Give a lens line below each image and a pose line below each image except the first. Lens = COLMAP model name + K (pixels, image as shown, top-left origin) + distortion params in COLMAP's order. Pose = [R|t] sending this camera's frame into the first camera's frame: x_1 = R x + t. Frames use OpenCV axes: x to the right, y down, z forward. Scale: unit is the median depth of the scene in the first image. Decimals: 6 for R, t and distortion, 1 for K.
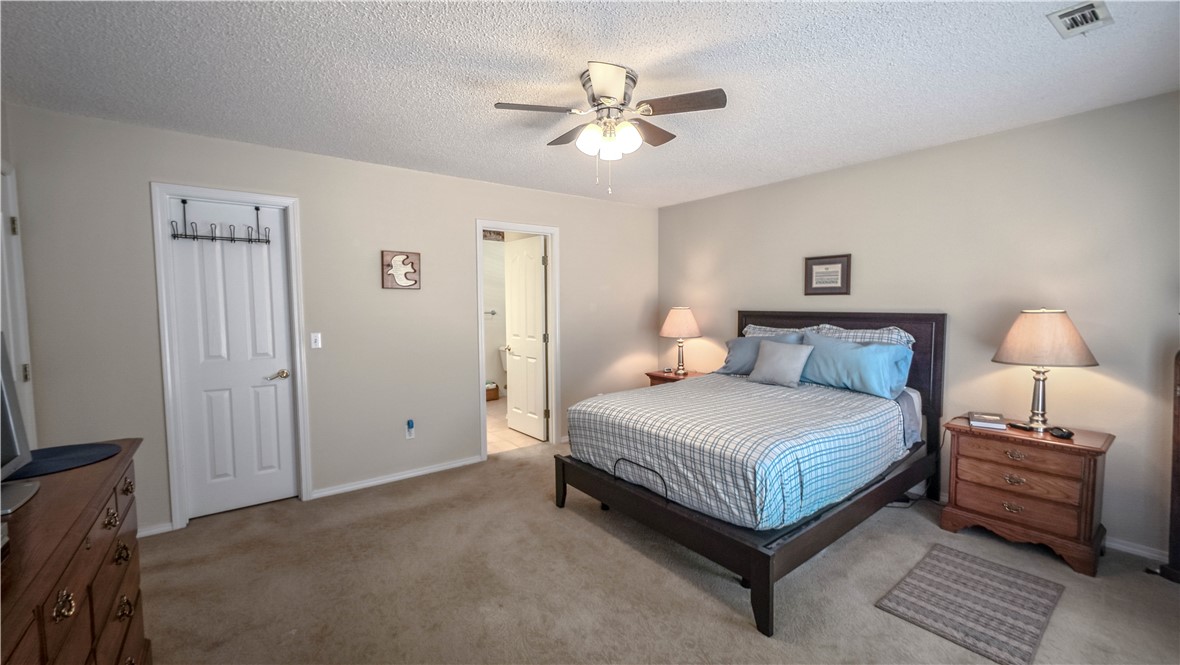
lens RADIAL K [[467.7, 0, 590.0], [0, 467.7, 332.5], [0, 0, 1]] dist [0.004067, 0.000218]
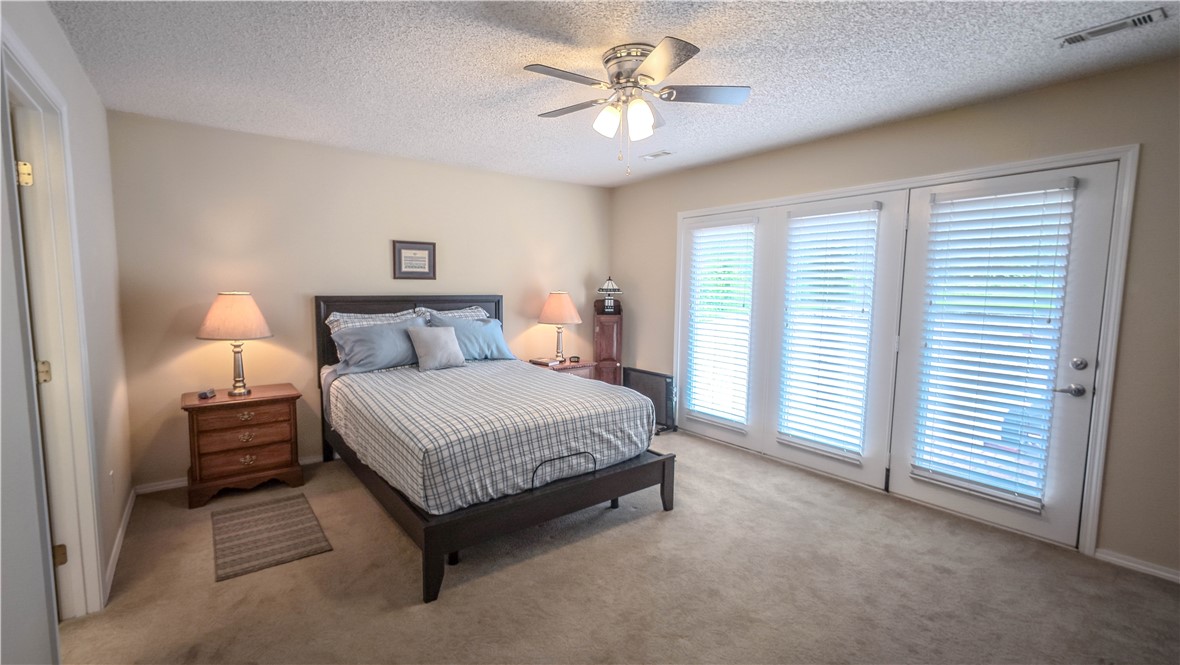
lens RADIAL K [[467.7, 0, 590.0], [0, 467.7, 332.5], [0, 0, 1]] dist [0.004067, 0.000218]
pose [[0.029373, -0.094795, 0.995063, -0.782373], [0.058315, 0.993960, 0.092968, -0.053361], [-0.997866, 0.055296, 0.034724, 0.854392]]
